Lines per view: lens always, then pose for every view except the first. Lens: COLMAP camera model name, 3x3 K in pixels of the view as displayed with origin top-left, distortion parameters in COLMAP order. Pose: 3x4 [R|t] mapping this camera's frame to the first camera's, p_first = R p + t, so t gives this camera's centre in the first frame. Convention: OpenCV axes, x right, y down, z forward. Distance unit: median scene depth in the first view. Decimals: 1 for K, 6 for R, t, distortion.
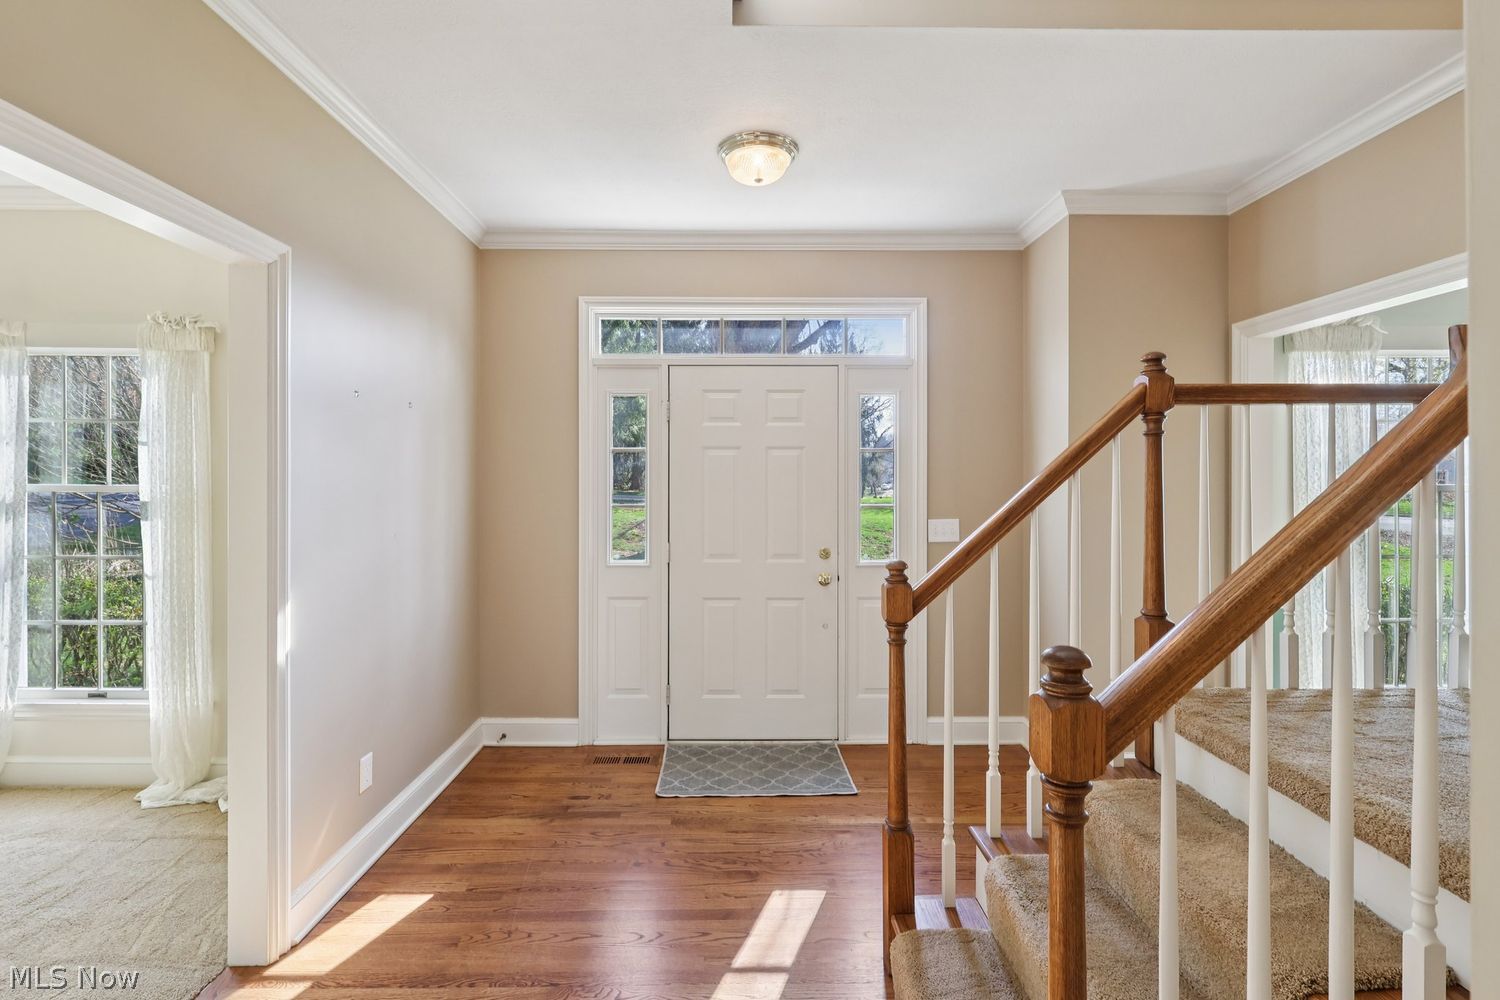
lens RADIAL K [[697.8, 0, 752.2], [0, 697.8, 481.7], [0, 0, 1]] dist [-0.001006, -0.000477]
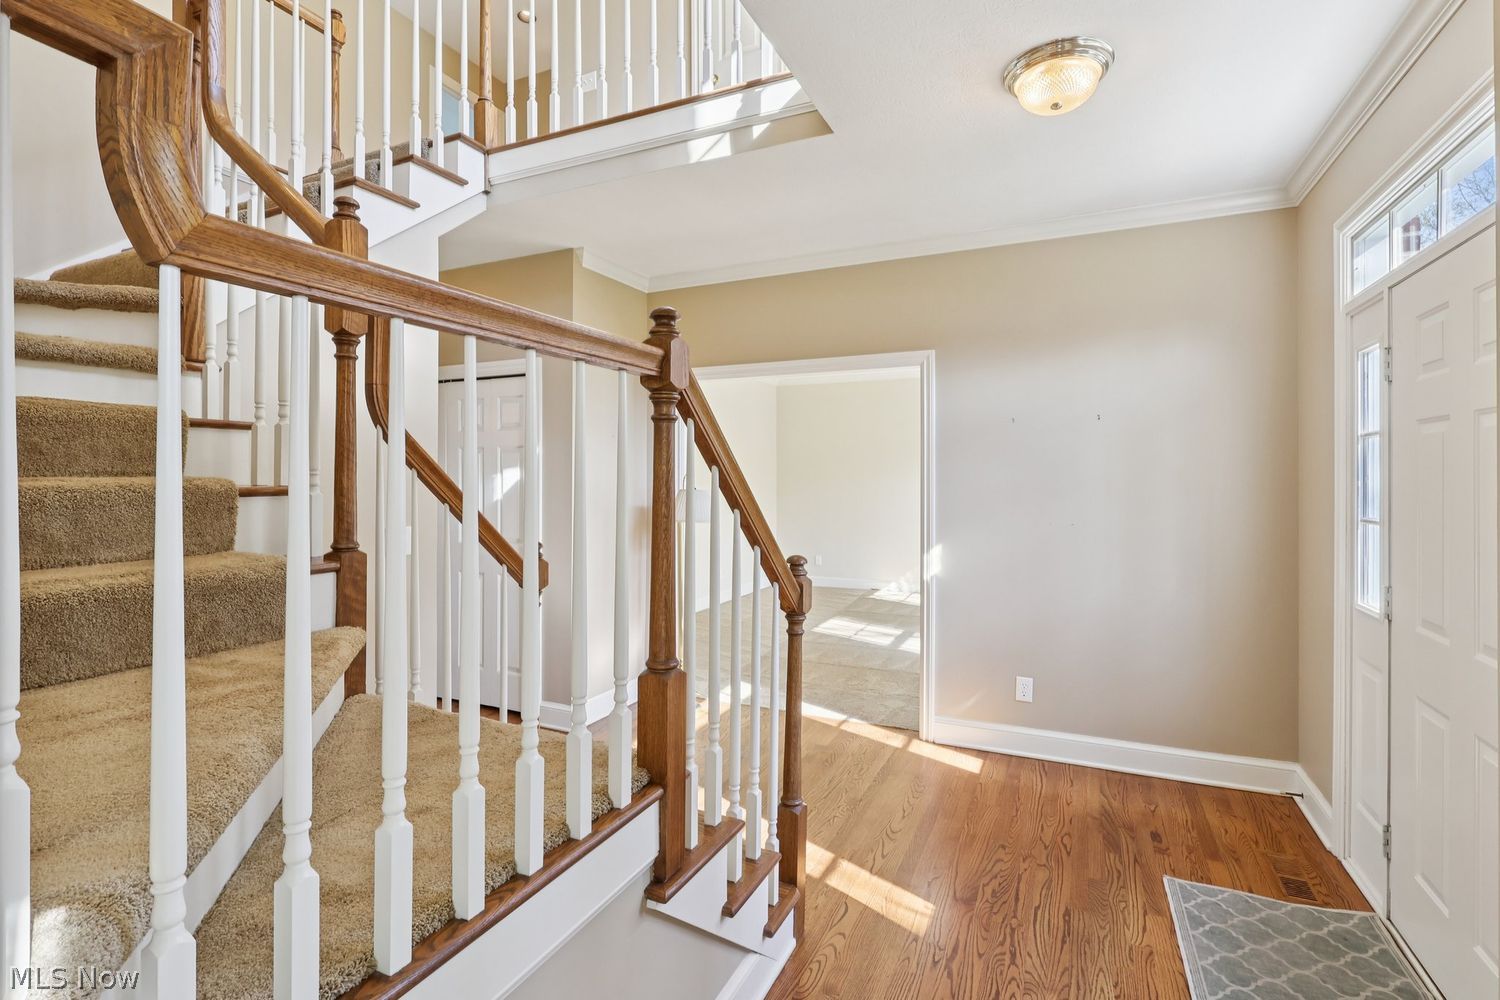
lens RADIAL K [[697.8, 0, 752.2], [0, 697.8, 481.7], [0, 0, 1]] dist [-0.001006, -0.000477]
pose [[-0.439916, -0.002852, -0.898034, 1.018725], [-0.008692, 0.999962, 0.001082, 0.002357], [0.897997, 0.008281, -0.439924, 1.205638]]
